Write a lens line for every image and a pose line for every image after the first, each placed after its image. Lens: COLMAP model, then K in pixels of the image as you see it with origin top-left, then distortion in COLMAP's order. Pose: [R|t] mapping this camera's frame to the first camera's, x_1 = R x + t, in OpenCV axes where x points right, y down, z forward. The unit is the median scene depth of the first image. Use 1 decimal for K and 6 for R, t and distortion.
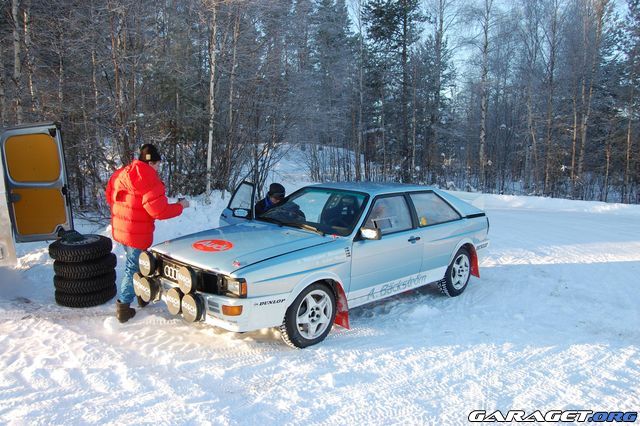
lens RADIAL K [[510.8, 0, 320.0], [0, 510.8, 213.0], [0, 0, 1]] dist [-0.064025, 0.000003]
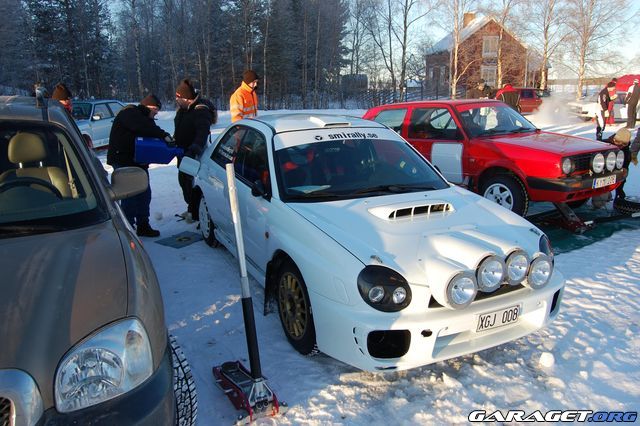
lens RADIAL K [[510.8, 0, 320.0], [0, 510.8, 213.0], [0, 0, 1]] dist [-0.064025, 0.000003]
pose [[0.805915, -0.178756, 0.564400, -0.417145], [0.101226, 0.980895, 0.166126, 0.166687], [-0.583314, -0.076751, 0.808613, -1.404087]]
